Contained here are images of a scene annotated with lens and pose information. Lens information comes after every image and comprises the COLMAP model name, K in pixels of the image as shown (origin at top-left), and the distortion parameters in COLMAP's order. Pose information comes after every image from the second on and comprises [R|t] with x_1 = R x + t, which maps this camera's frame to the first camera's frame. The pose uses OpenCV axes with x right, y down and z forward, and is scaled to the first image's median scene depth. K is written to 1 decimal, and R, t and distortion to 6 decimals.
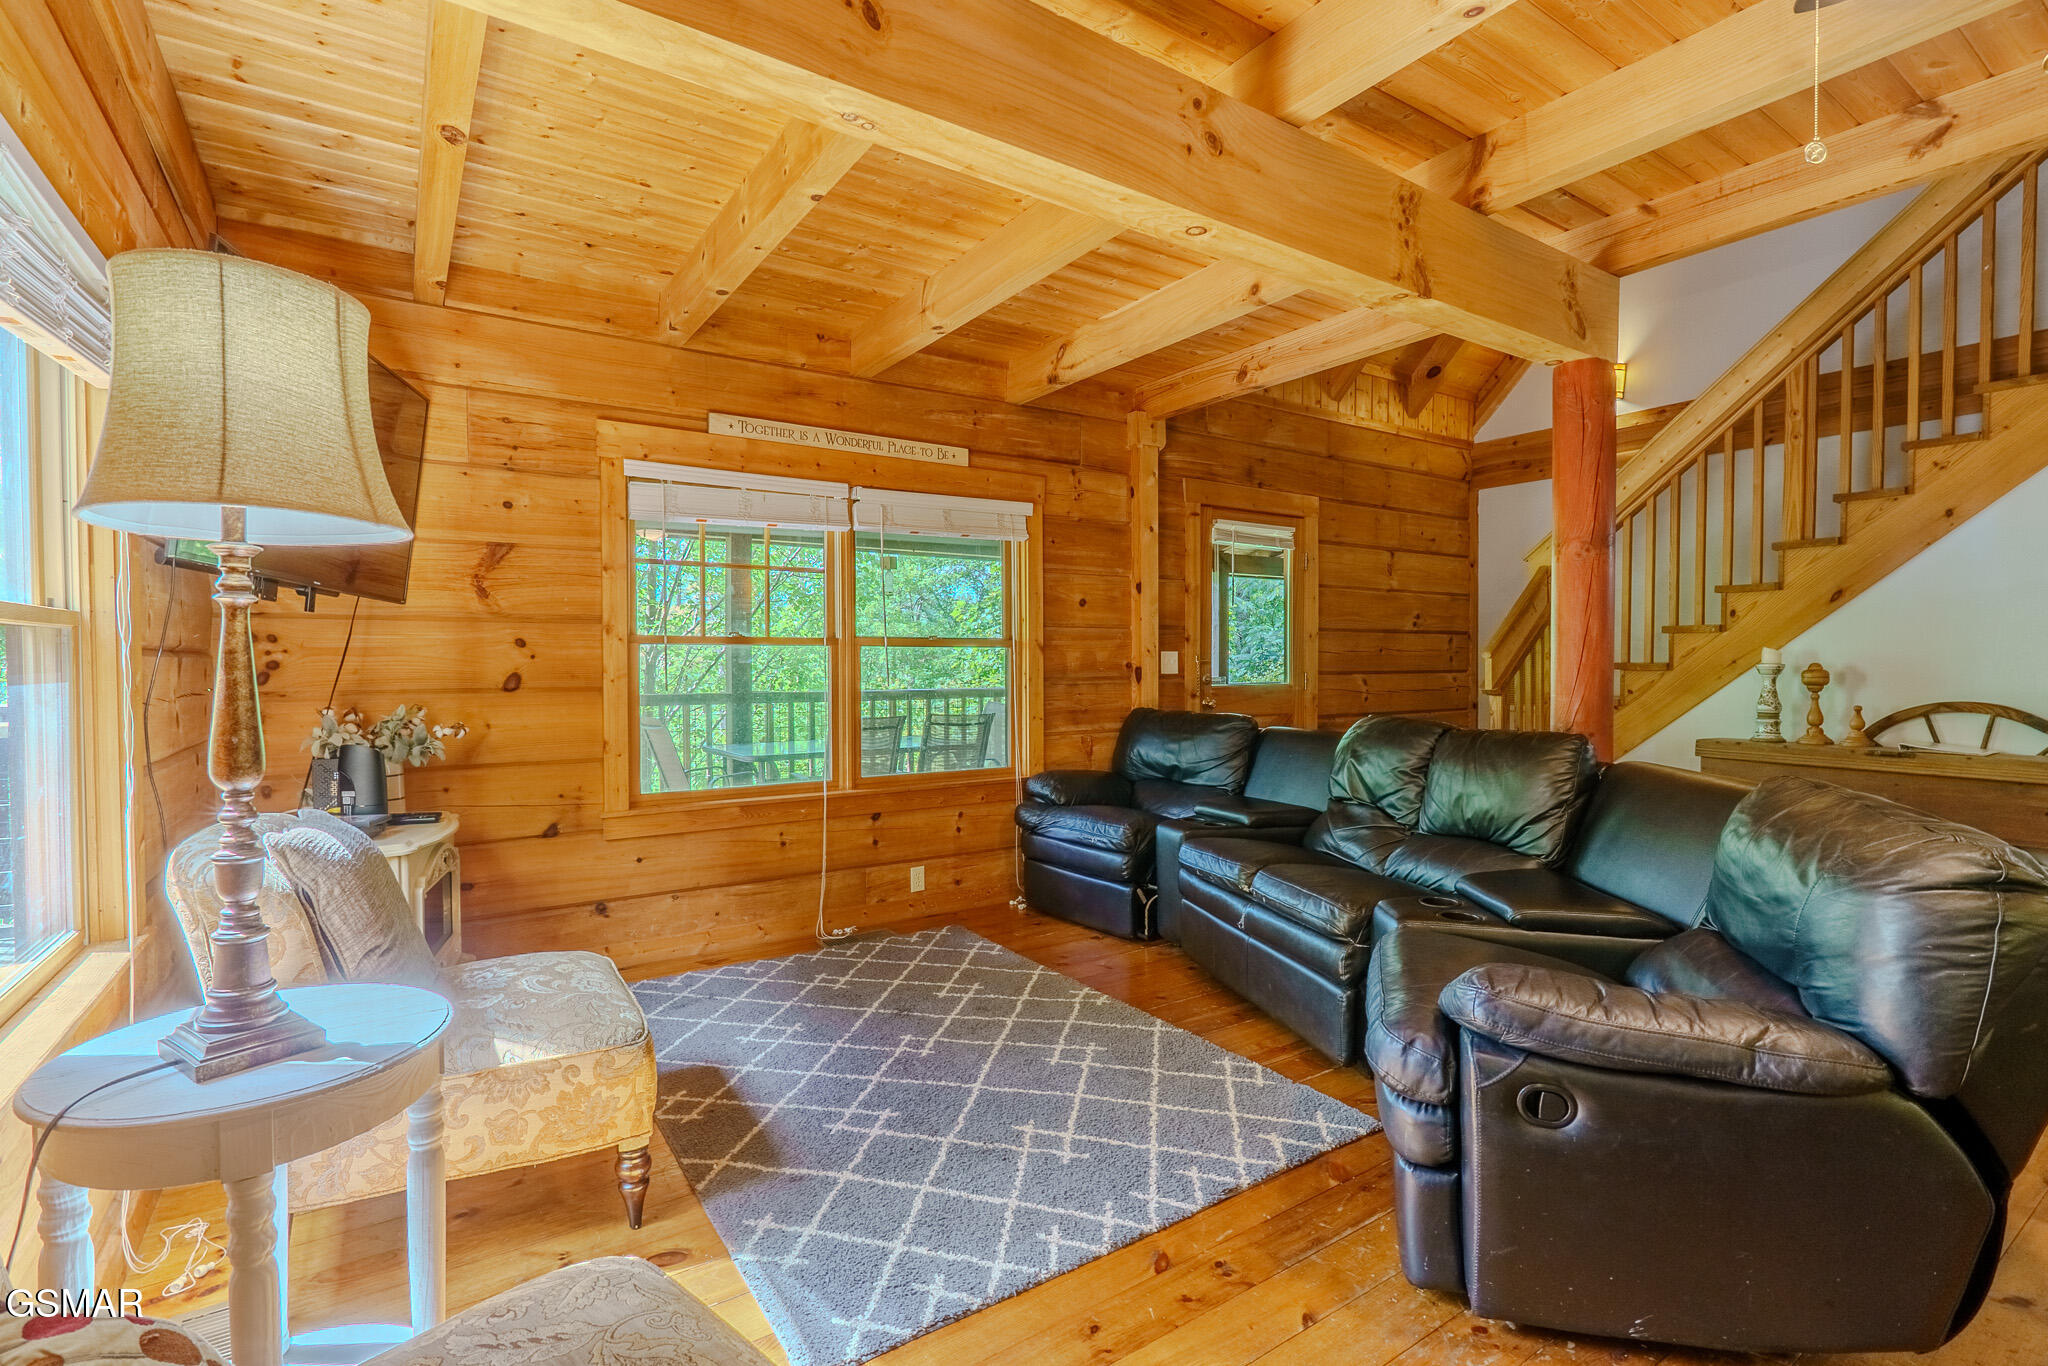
lens RADIAL K [[941.6, 0, 1012.1], [0, 941.6, 678.1], [0, 0, 1]] dist [-0.004615, -0.000605]
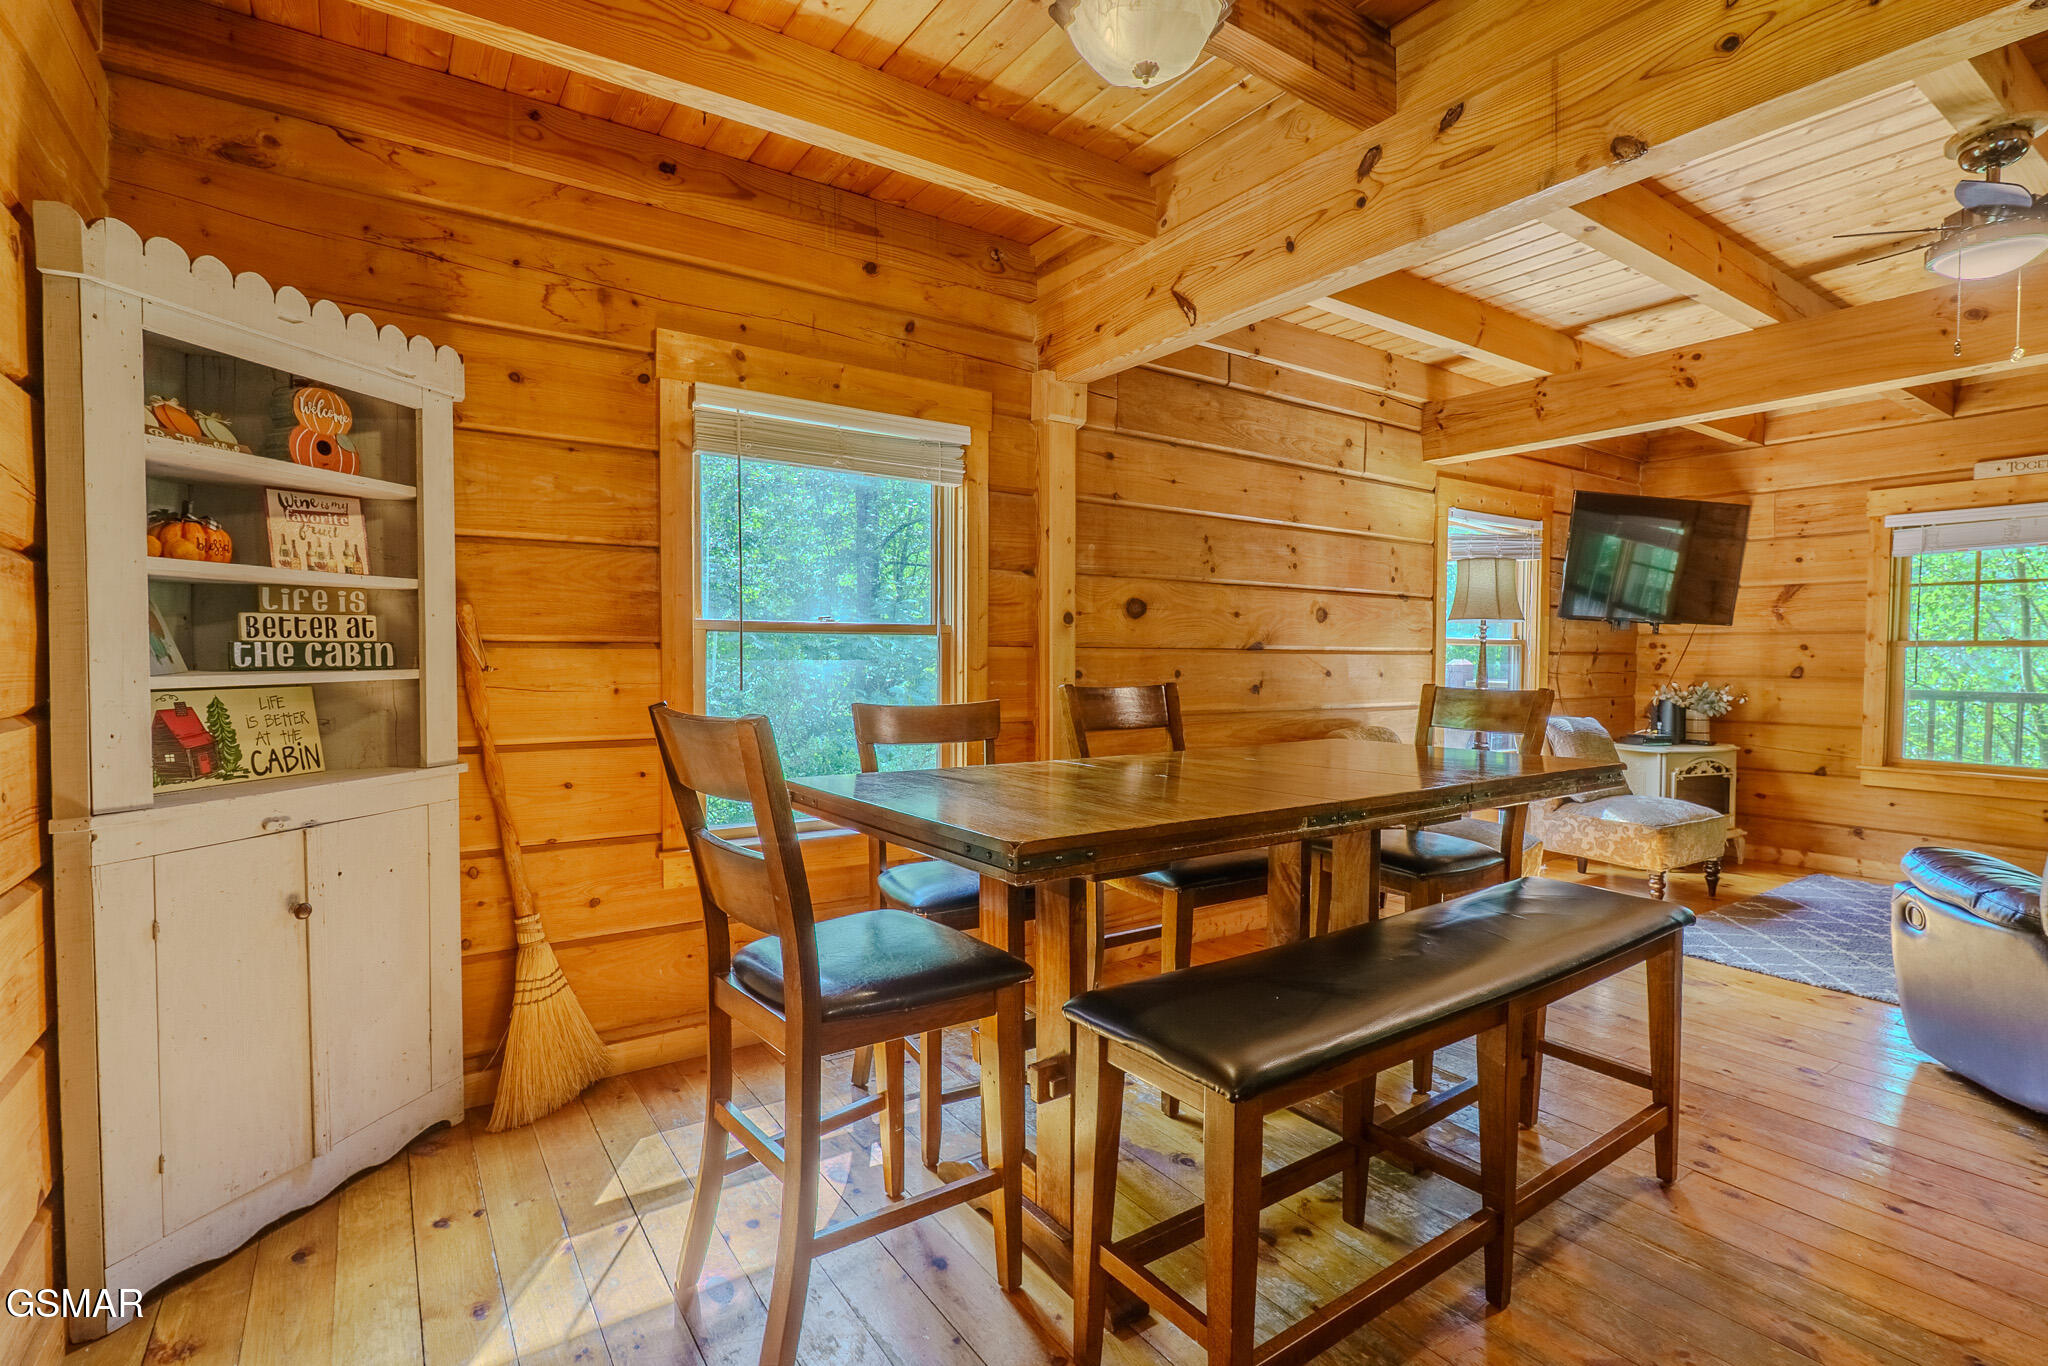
lens RADIAL K [[941.6, 0, 1023.0], [0, 941.6, 684.0], [0, 0, 1]] dist [-0.004615, -0.000605]
pose [[0.009659, 0.034048, -0.999374, 1.027907], [-0.024275, 0.999134, 0.033805, 0.001875], [0.999659, 0.023933, 0.010477, -0.310945]]
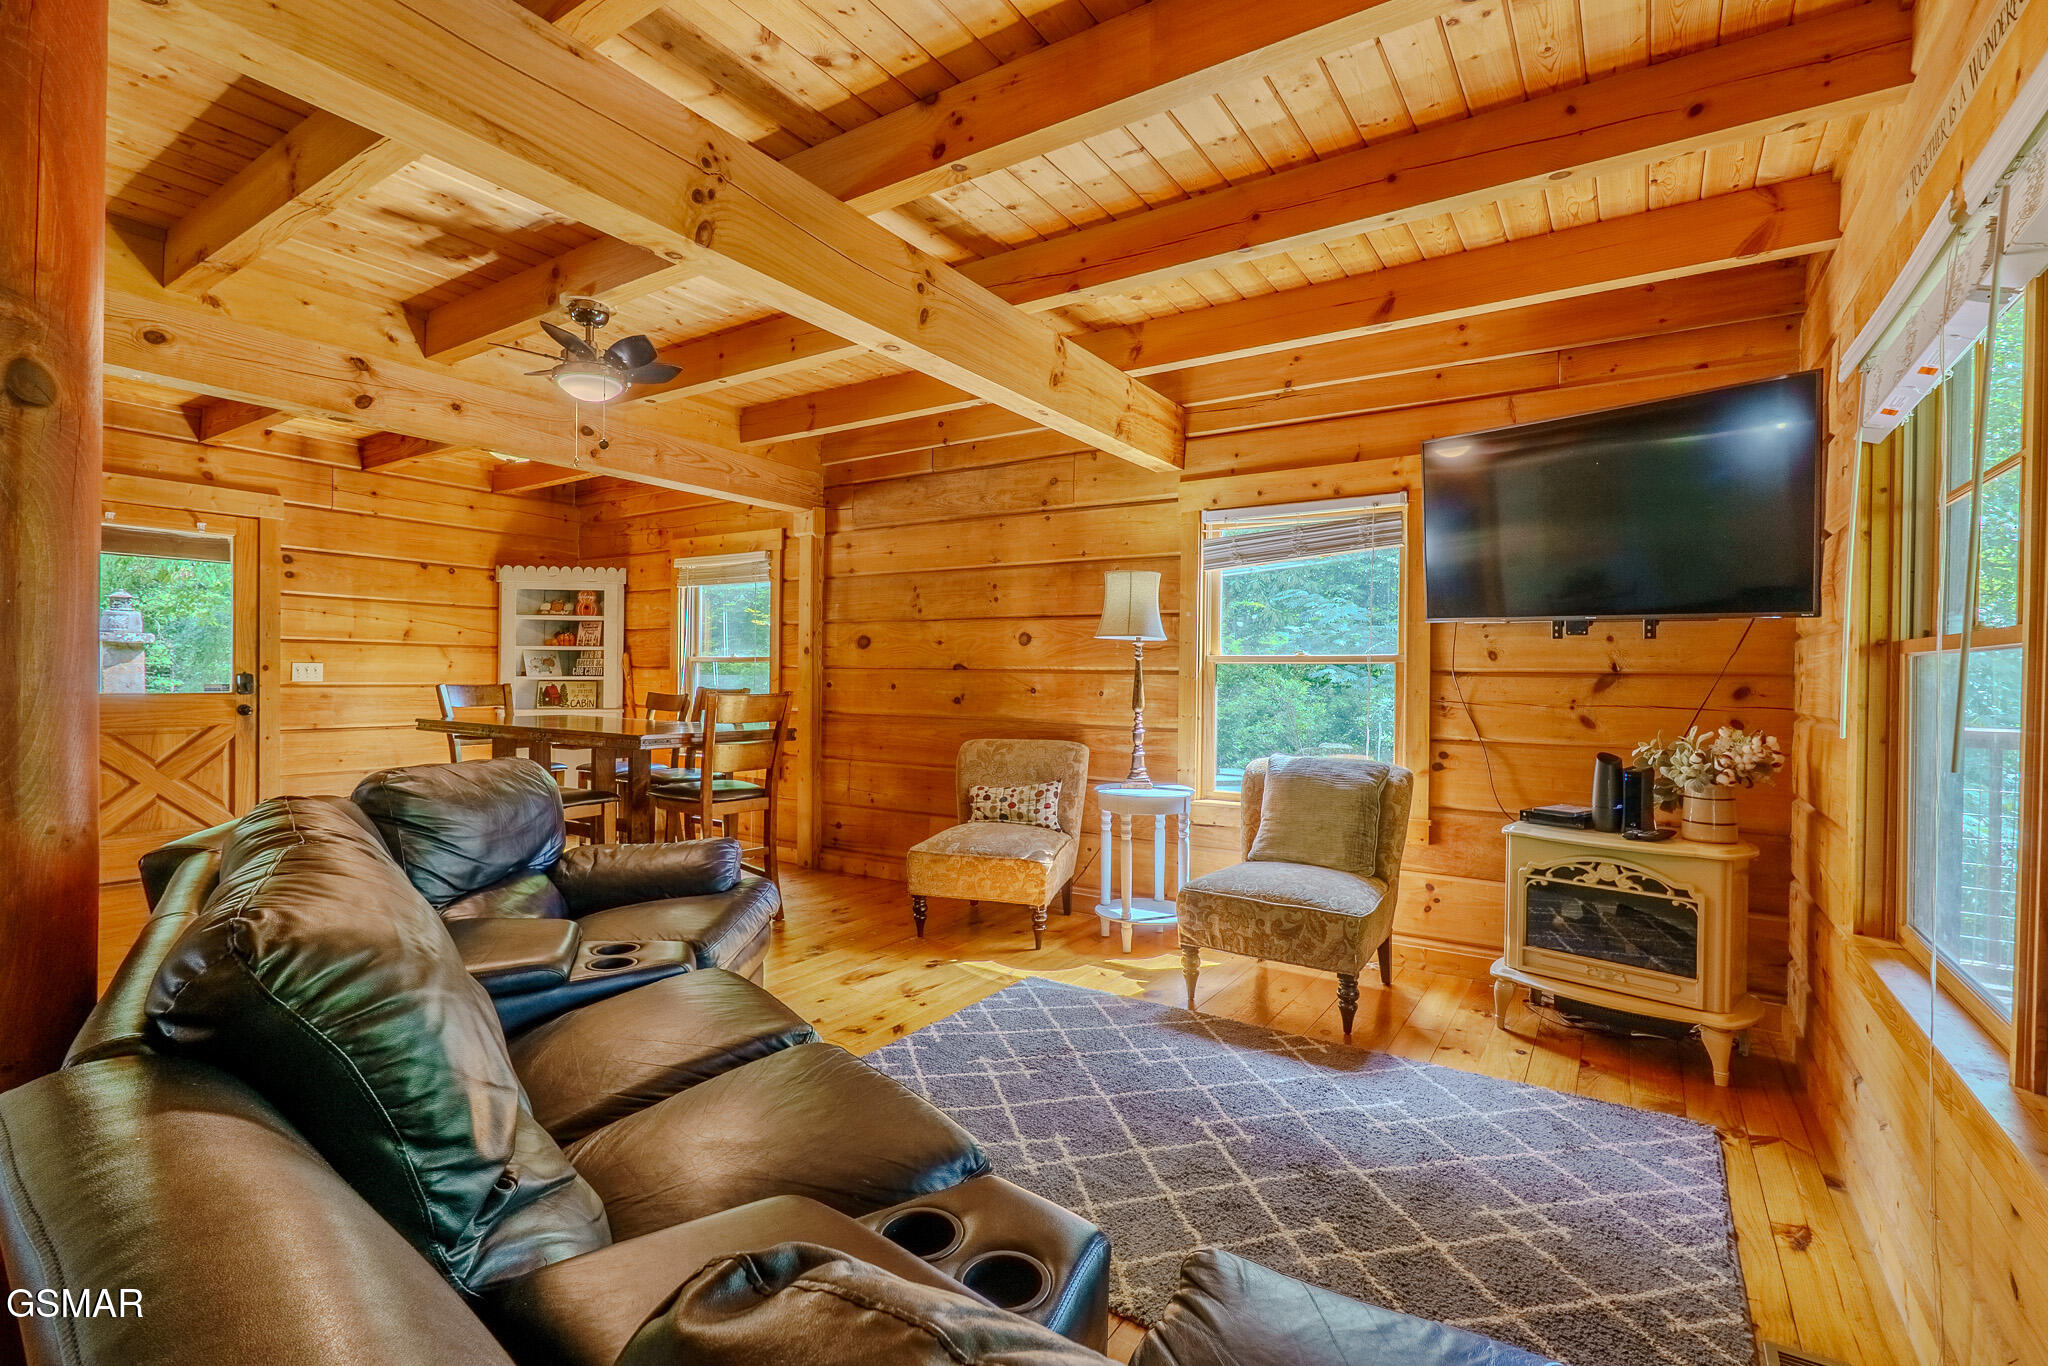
lens RADIAL K [[941.6, 0, 1026.1], [0, 941.6, 682.0], [0, 0, 1]] dist [-0.004615, -0.000605]
pose [[-0.920605, -0.004208, -0.390473, 0.330247], [-0.015571, 0.999542, 0.025940, -0.028663], [0.390185, 0.029961, -0.920249, 1.422596]]
